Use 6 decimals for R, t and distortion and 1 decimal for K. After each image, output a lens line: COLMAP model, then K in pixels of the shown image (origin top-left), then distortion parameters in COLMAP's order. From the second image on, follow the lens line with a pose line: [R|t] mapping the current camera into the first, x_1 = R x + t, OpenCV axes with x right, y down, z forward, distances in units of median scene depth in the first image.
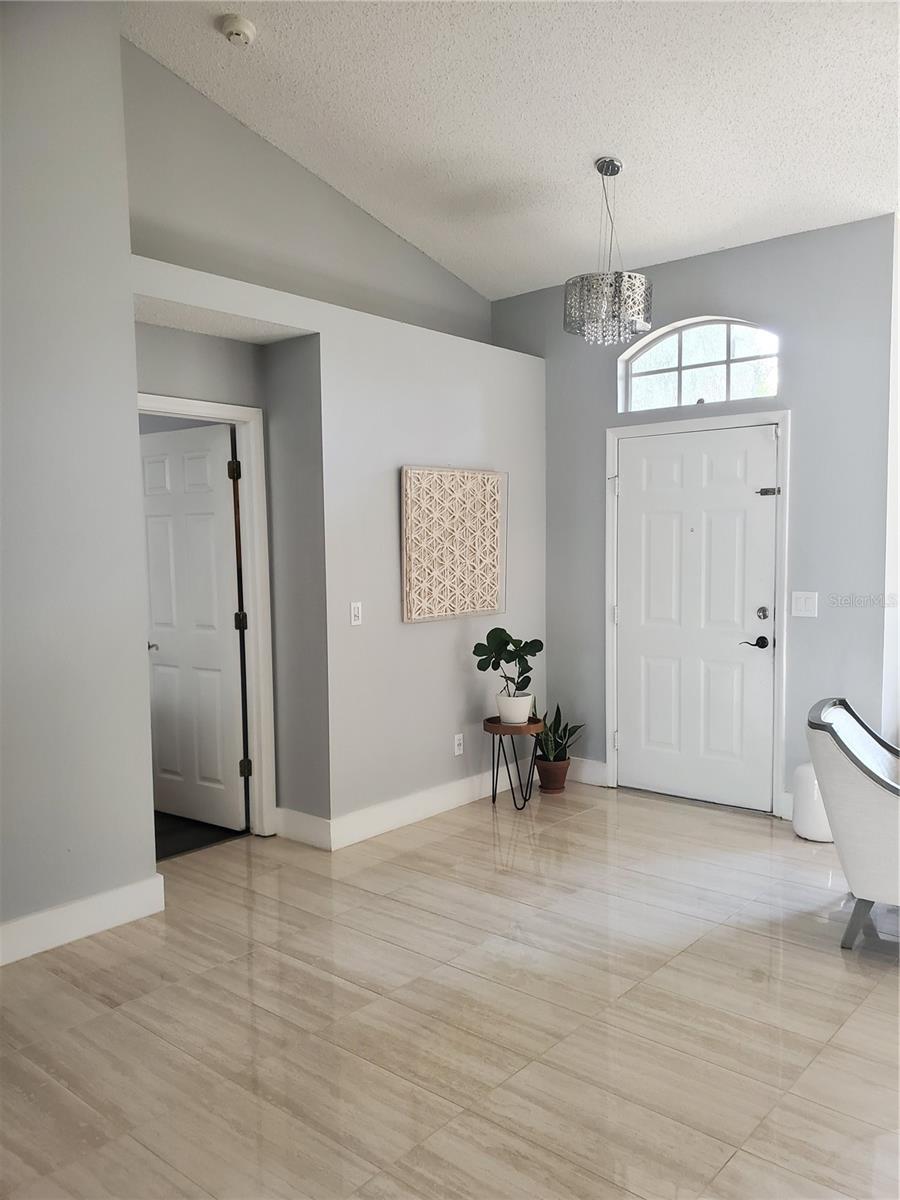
lens RADIAL K [[933.5, 0, 453.0], [0, 933.5, 623.4], [0, 0, 1]] dist [0.025676, -0.003795]
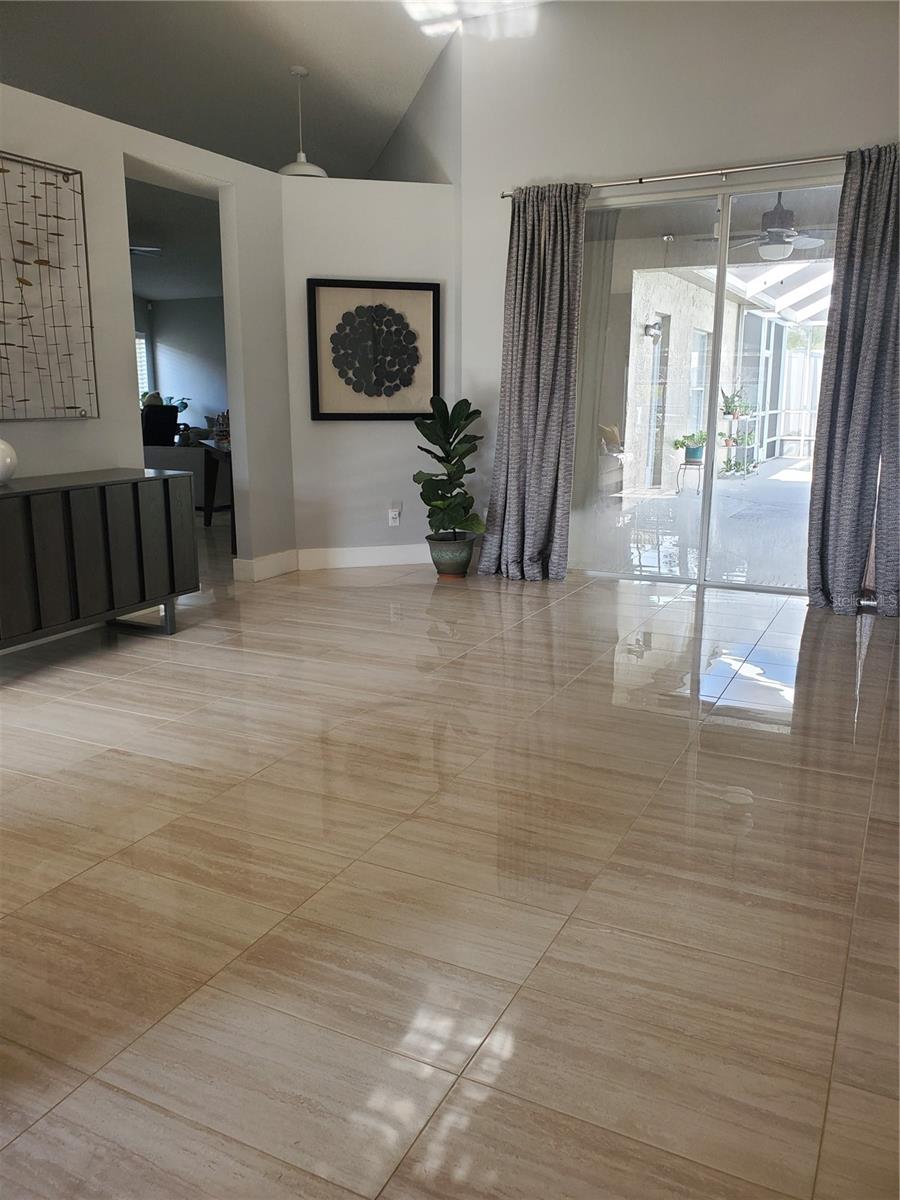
lens RADIAL K [[933.5, 0, 453.0], [0, 933.5, 623.4], [0, 0, 1]] dist [0.025676, -0.003795]
pose [[-0.970063, 0.073389, -0.231500, 0.229193], [-0.005184, 0.946773, 0.321861, -0.064109], [0.242799, 0.313426, -0.918049, 1.628344]]
